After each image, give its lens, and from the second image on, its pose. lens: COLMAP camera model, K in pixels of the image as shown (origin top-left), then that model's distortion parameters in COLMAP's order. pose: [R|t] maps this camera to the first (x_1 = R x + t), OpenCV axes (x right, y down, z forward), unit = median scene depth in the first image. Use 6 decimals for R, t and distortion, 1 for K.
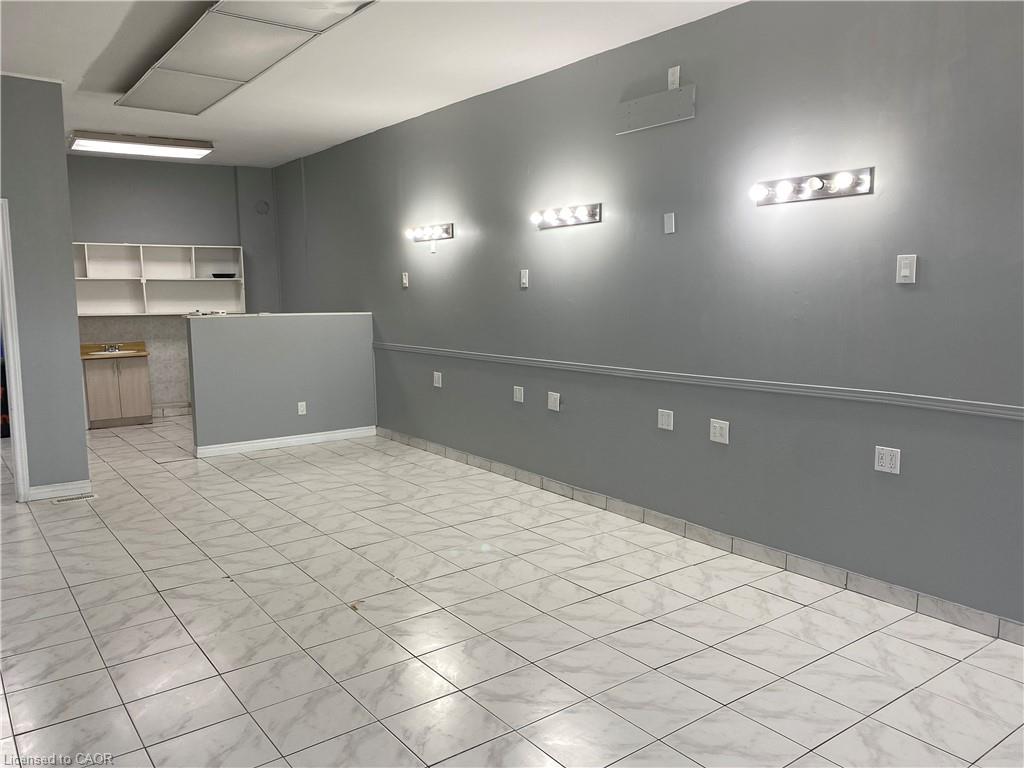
lens RADIAL K [[794.1, 0, 518.0], [0, 794.1, 386.5], [0, 0, 1]] dist [0.091171, -0.094004]
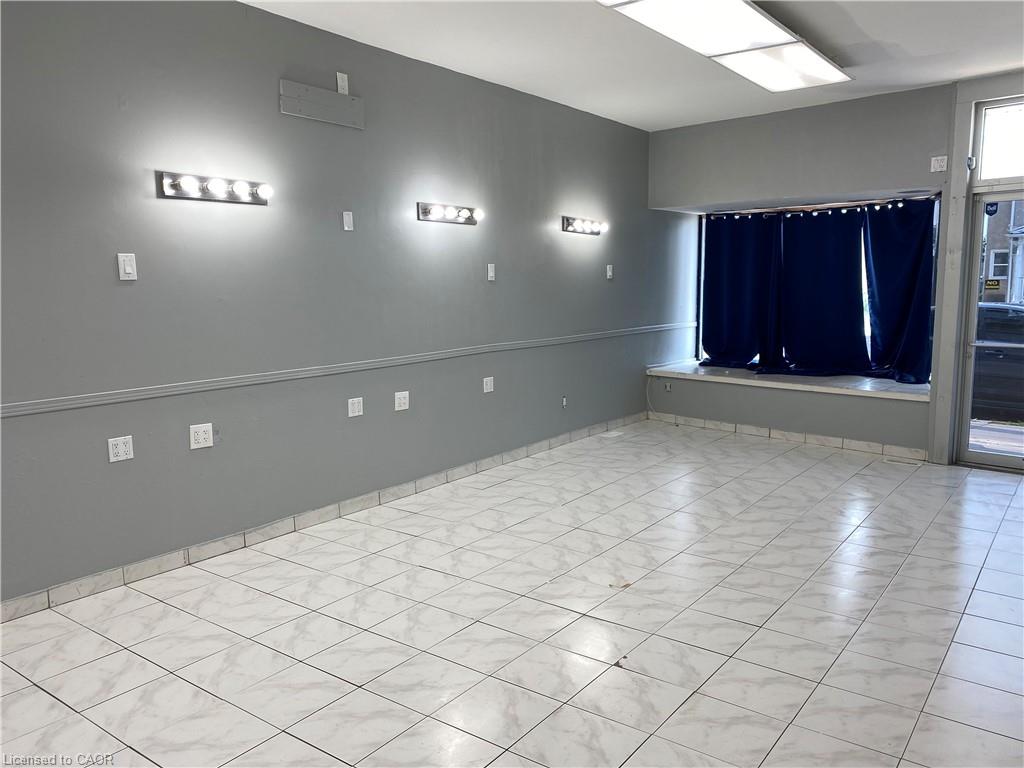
lens RADIAL K [[794.1, 0, 518.0], [0, 794.1, 386.5], [0, 0, 1]] dist [0.091171, -0.094004]
pose [[-0.306943, -0.113238, 0.944967, -3.622824], [0.130508, 0.978509, 0.159649, -0.519495], [-0.942737, 0.172329, -0.285568, 4.522011]]
